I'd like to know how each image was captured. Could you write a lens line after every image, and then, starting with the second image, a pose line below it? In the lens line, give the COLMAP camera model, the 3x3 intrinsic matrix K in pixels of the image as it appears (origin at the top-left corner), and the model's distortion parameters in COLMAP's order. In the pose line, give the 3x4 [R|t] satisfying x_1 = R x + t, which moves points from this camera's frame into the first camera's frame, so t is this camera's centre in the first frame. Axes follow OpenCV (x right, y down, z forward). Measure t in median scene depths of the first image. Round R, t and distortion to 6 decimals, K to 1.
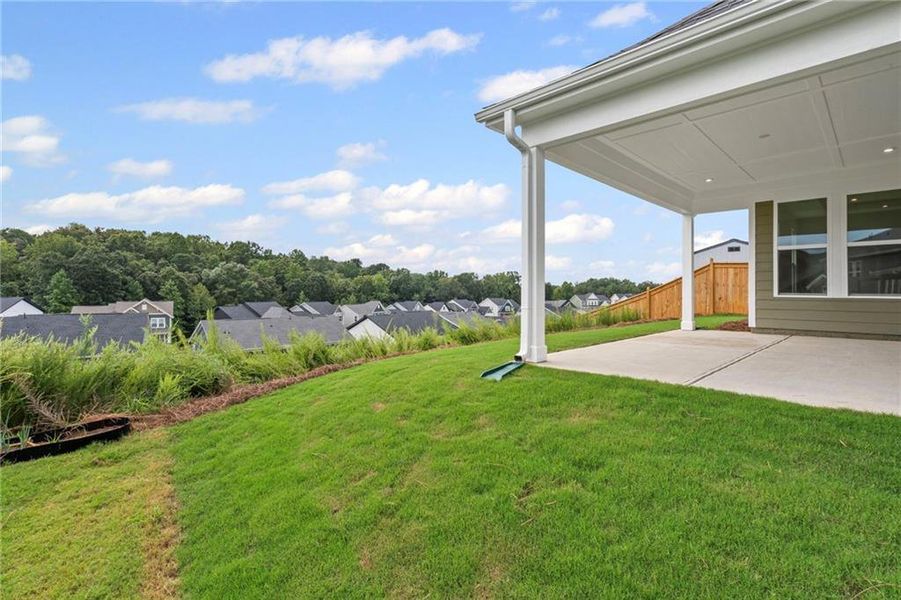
lens RADIAL K [[416.3, 0, 447.0], [0, 416.3, 299.6], [0, 0, 1]] dist [-0.001486, 0.000746]
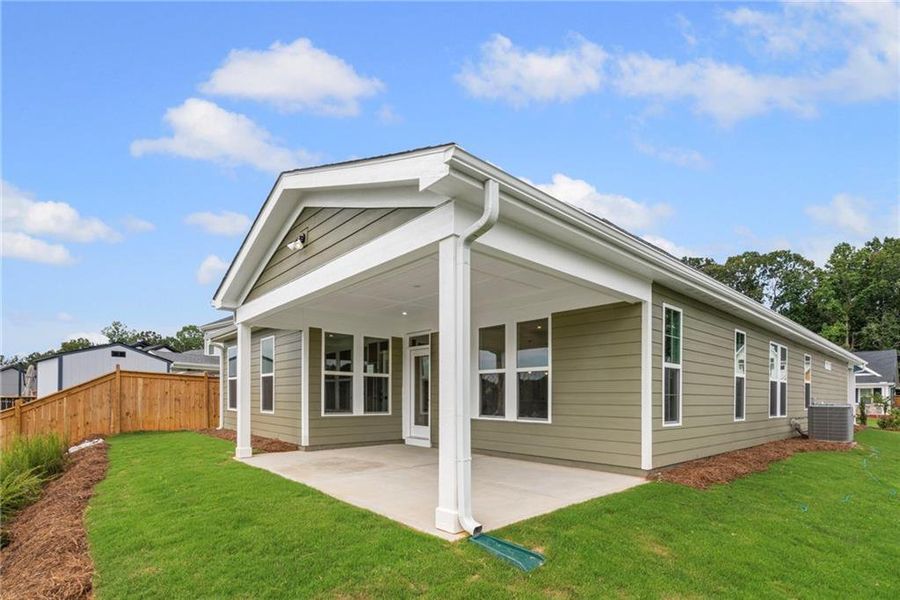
lens RADIAL K [[433.8, 0, 442.3], [0, 433.8, 397.0], [0, 0, 1]] dist [0.002552, 0.000410]
pose [[0.047582, -0.009100, 0.998826, -0.204226], [0.017370, 0.999815, 0.008281, -0.036336], [-0.998716, 0.016956, 0.047731, 0.370491]]
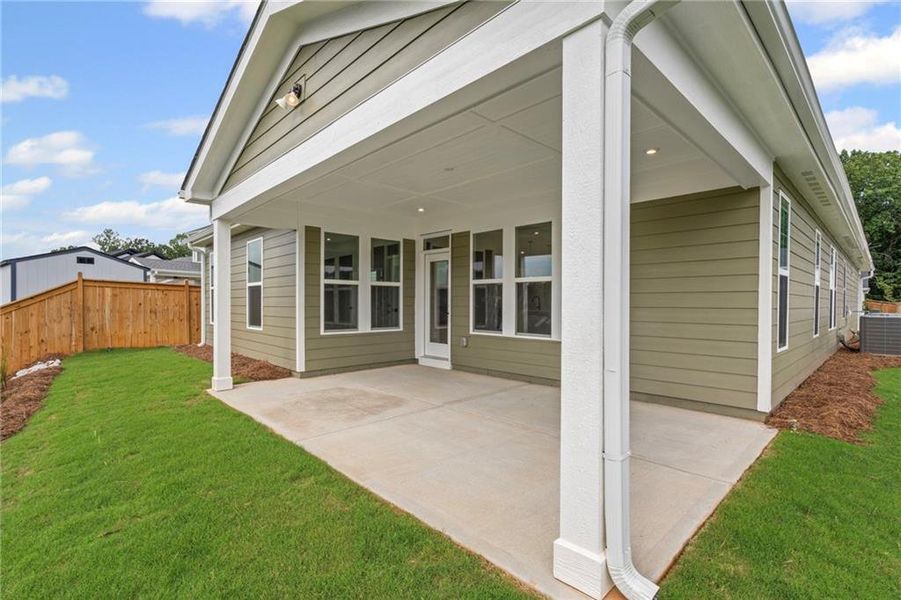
lens RADIAL K [[416.3, 0, 447.0], [0, 416.3, 299.6], [0, 0, 1]] dist [-0.001486, 0.000746]
pose [[0.010352, -0.002911, 0.999942, -0.065943], [0.022505, 0.999743, 0.002677, -0.046779], [-0.999693, 0.022476, 0.010415, 0.424092]]
